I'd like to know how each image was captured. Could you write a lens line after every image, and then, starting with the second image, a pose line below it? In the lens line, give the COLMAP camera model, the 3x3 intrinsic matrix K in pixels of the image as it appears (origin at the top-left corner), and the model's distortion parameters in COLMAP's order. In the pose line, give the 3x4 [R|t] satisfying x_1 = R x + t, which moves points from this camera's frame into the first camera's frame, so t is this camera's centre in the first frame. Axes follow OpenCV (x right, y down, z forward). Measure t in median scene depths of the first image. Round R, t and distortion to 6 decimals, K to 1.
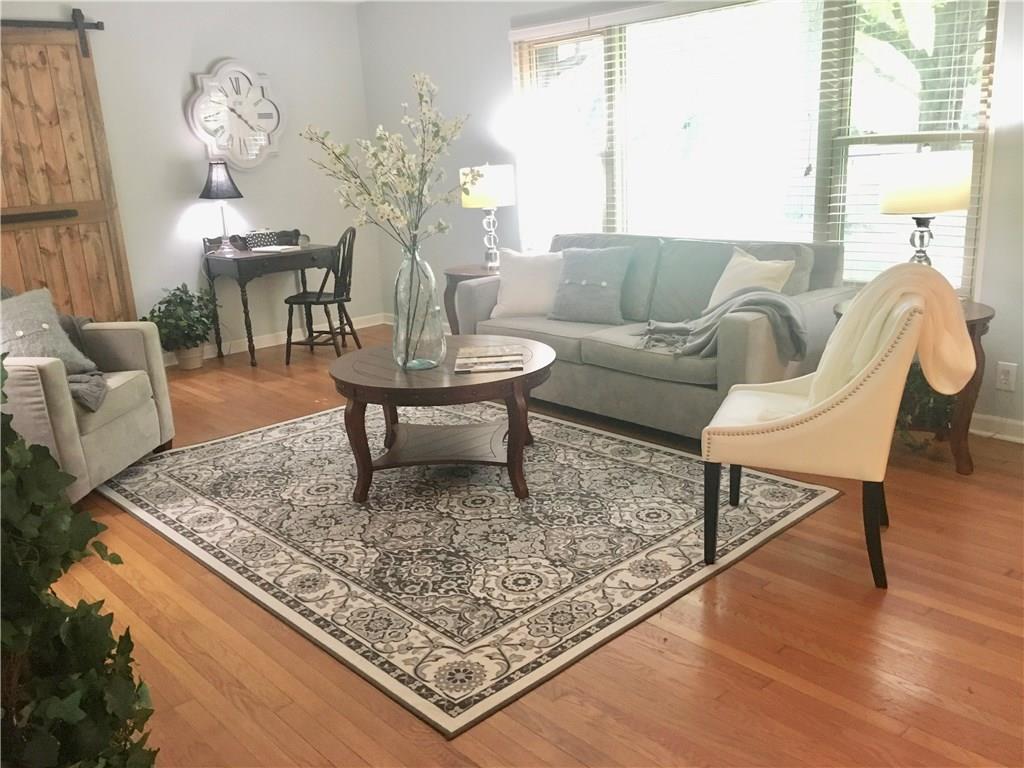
lens RADIAL K [[874.2, 0, 514.8], [0, 874.2, 380.5], [0, 0, 1]] dist [0.000779, -0.004586]
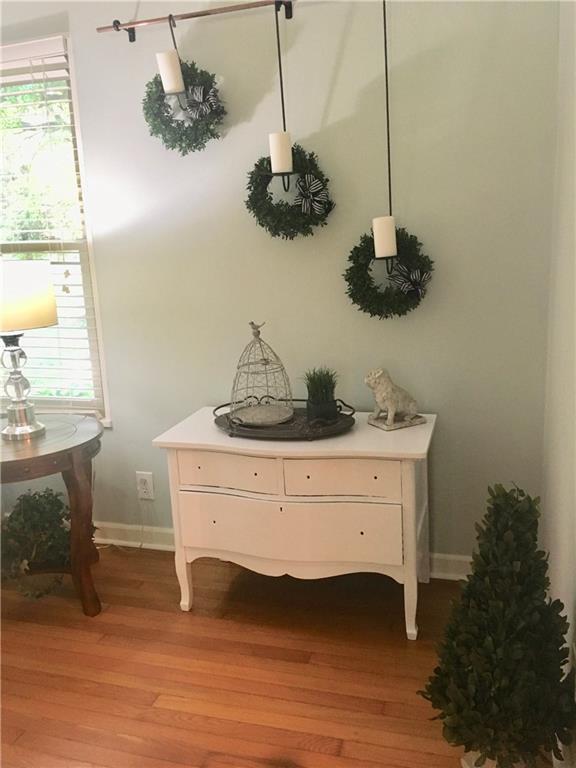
lens RADIAL K [[655.7, 0, 289.1], [0, 655.7, 382.7], [0, 0, 1]] dist [0.000779, -0.004586]
pose [[0.861159, -0.101339, 0.498131, 0.370369], [0.131602, 0.990964, -0.025910, -0.083907], [-0.491004, 0.087868, 0.866714, 0.288232]]
